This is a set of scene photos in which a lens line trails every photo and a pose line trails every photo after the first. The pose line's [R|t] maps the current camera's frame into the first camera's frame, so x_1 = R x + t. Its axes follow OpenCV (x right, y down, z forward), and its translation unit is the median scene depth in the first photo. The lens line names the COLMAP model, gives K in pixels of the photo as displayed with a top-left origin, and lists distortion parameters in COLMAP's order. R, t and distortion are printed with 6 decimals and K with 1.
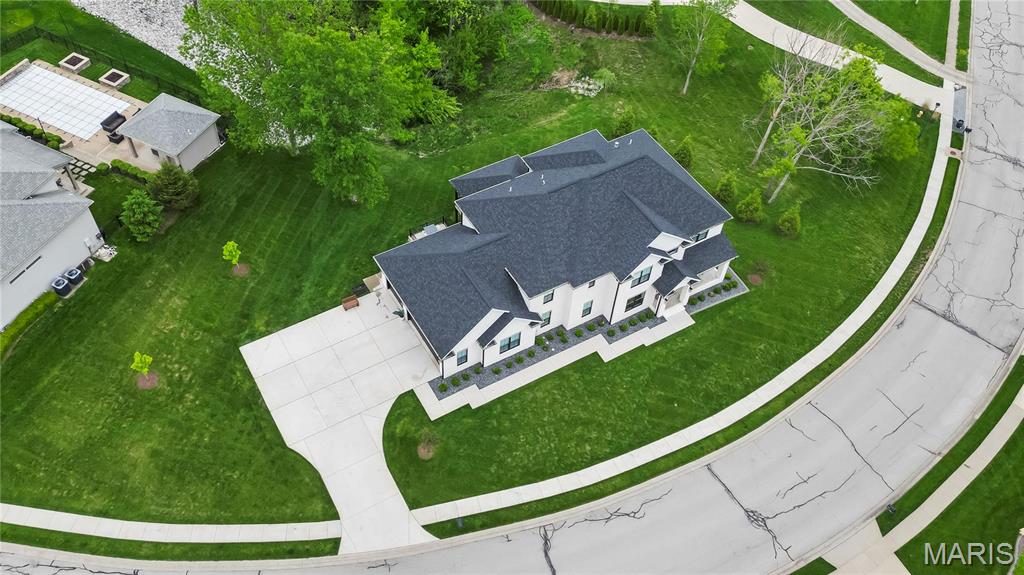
lens RADIAL K [[895.4, 0, 512.0], [0, 895.4, 287.5], [0, 0, 1]] dist [0.101201, -0.133107]
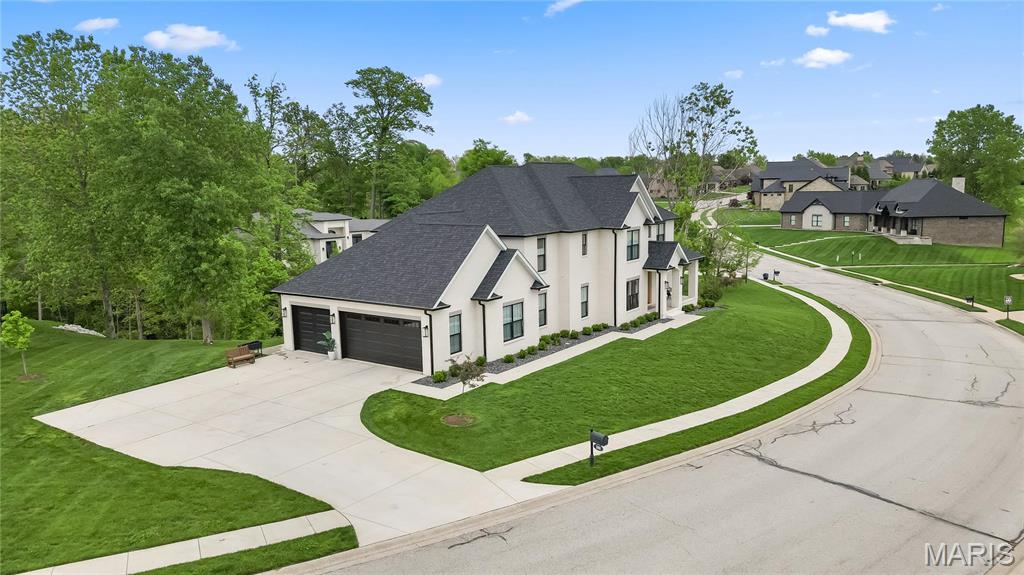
lens RADIAL K [[719.9, 0, 512.0], [0, 719.9, 287.5], [0, 0, 1]] dist [0.038243, -0.005813]
pose [[0.914277, -0.120705, 0.386688, -0.199723], [0.349711, 0.716961, -0.603050, 0.354551], [-0.204449, 0.686584, 0.697713, 0.593457]]
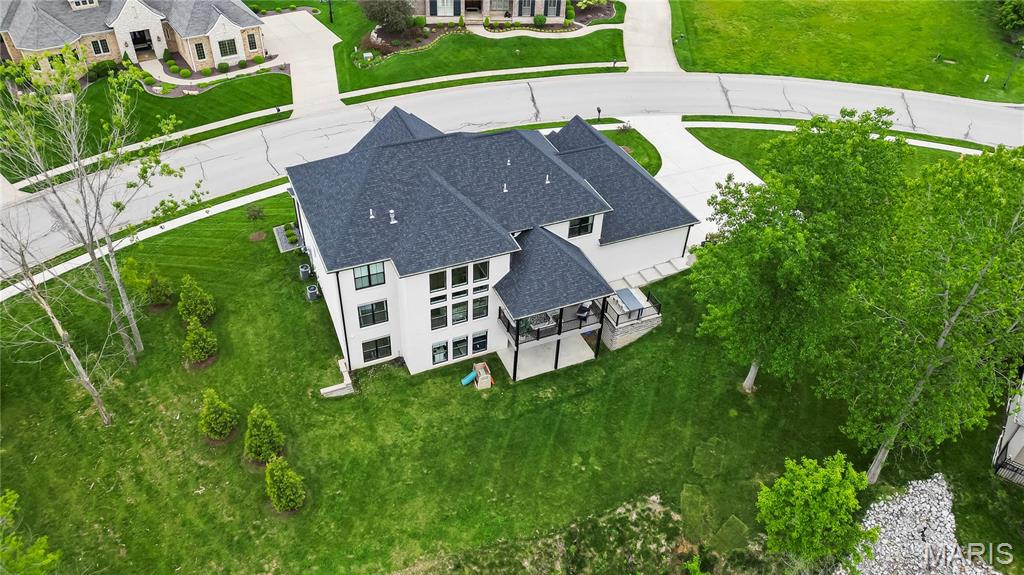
lens RADIAL K [[764.6, 0, 509.3], [0, 764.6, 292.8], [0, 0, 1]] dist [0.067098, -0.062455]
pose [[-0.987928, -0.147002, 0.048877, -0.017895], [0.051091, -0.011322, 0.998630, -0.804360], [-0.146247, 0.989071, 0.018695, 1.093124]]
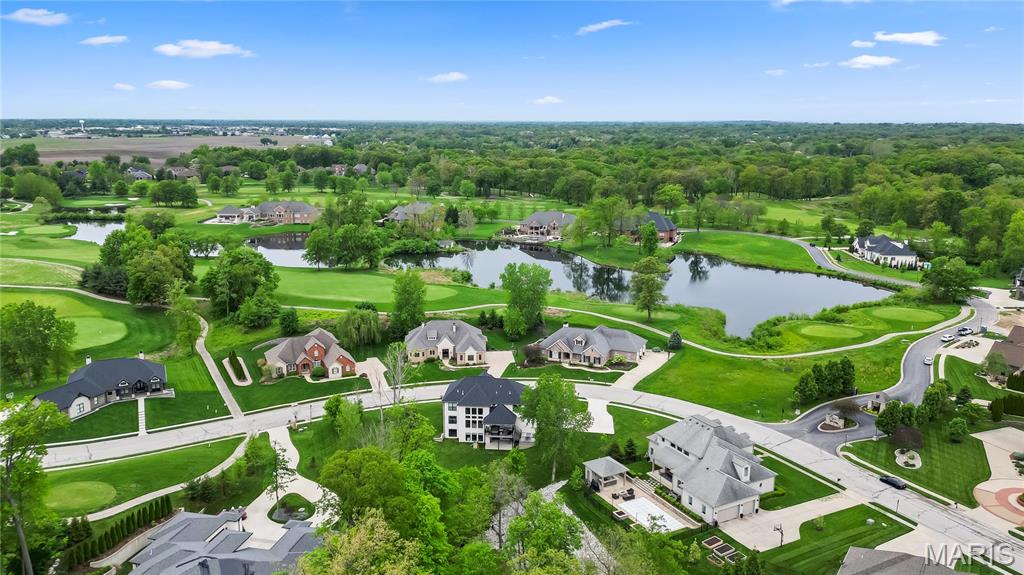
lens RADIAL K [[758.4, 0, 503.1], [0, 758.4, 288.4], [0, 0, 1]] dist [0.164002, -0.002281]
pose [[-0.801109, -0.175157, 0.572314, -1.293612], [0.441712, 0.472223, 0.762821, -2.084802], [-0.403873, 0.863901, -0.300933, 1.441506]]
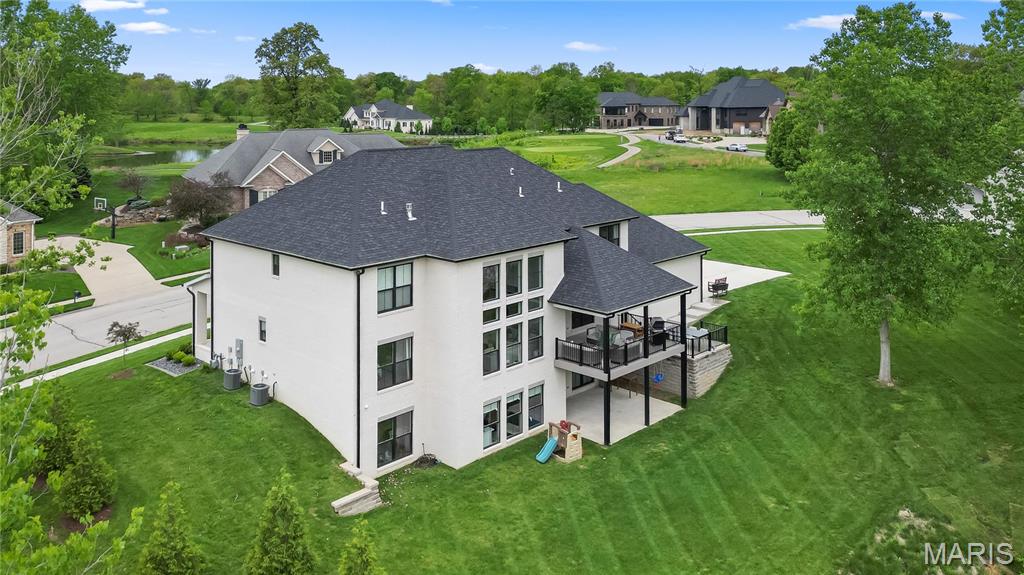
lens RADIAL K [[857.6, 0, 508.1], [0, 857.6, 104.5], [0, 0, 1]] dist [0.036376, -0.010652]
pose [[-0.964441, -0.036853, -0.261718, 0.203204], [-0.227069, 0.622288, 0.749131, -0.610210], [0.135256, 0.781920, -0.608528, 1.334789]]
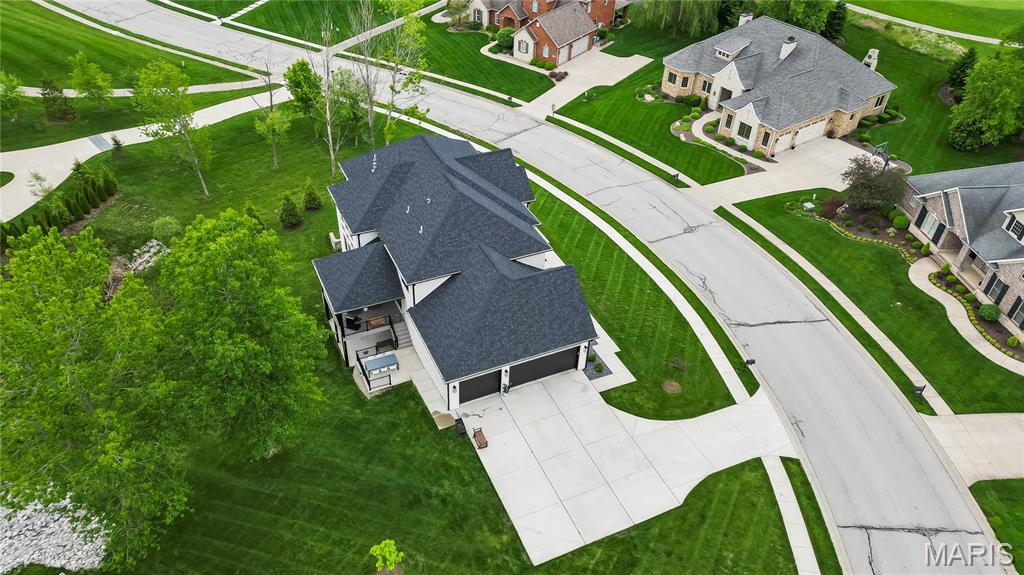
lens RADIAL K [[719.9, 0, 512.0], [0, 719.9, 287.5], [0, 0, 1]] dist [0.038243, -0.005813]
pose [[0.102959, -0.646278, 0.756125, -0.586007], [0.753161, 0.547192, 0.365143, -0.273144], [-0.649729, 0.531889, 0.543090, 0.570420]]
